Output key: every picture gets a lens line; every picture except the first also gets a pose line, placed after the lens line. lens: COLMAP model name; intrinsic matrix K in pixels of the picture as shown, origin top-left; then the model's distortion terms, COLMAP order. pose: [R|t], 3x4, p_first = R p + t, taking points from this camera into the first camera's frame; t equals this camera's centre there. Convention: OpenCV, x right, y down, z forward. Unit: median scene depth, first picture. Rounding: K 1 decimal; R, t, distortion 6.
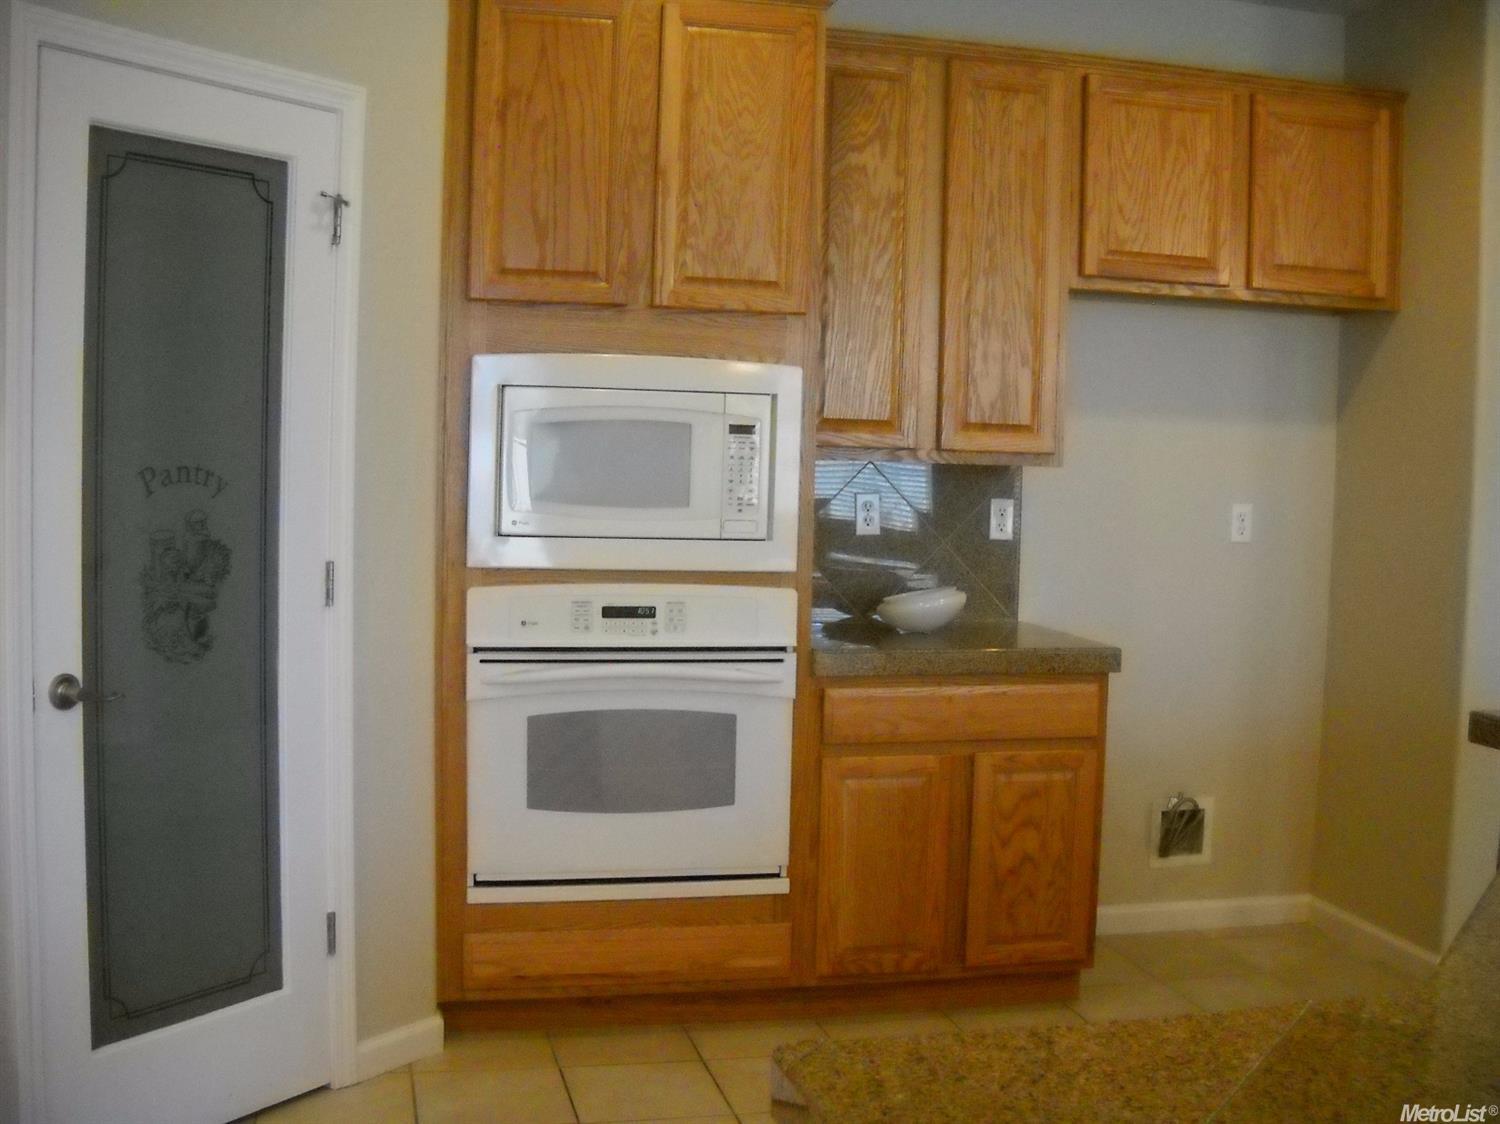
lens RADIAL K [[1704.4, 0, 750.0], [0, 1704.4, 562.4], [0, 0, 1]] dist [-0.209404, 0.000000]
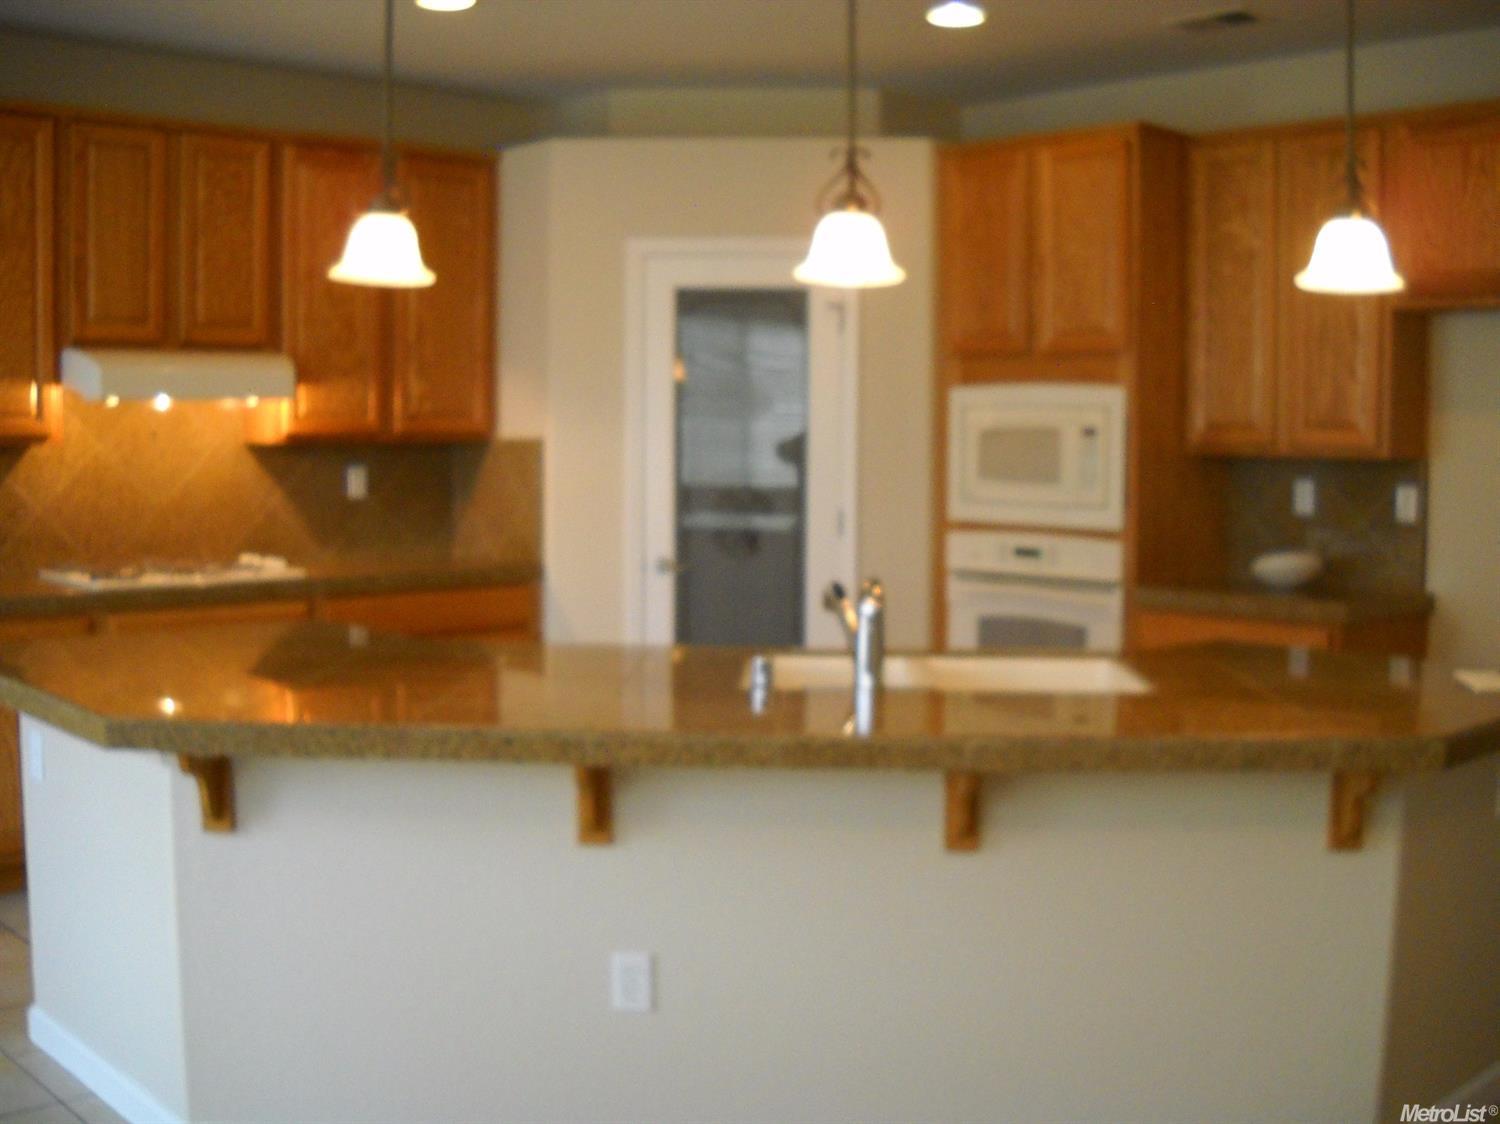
lens RADIAL K [[1704.4, 0, 751.6], [0, 1704.4, 562.3], [0, 0, 1]] dist [-0.209404, 0.000000]
pose [[0.465818, 0.039233, -0.884010, 1.152370], [-0.053235, 0.998450, 0.016261, 0.025829], [0.883278, 0.039485, 0.467185, 0.069717]]
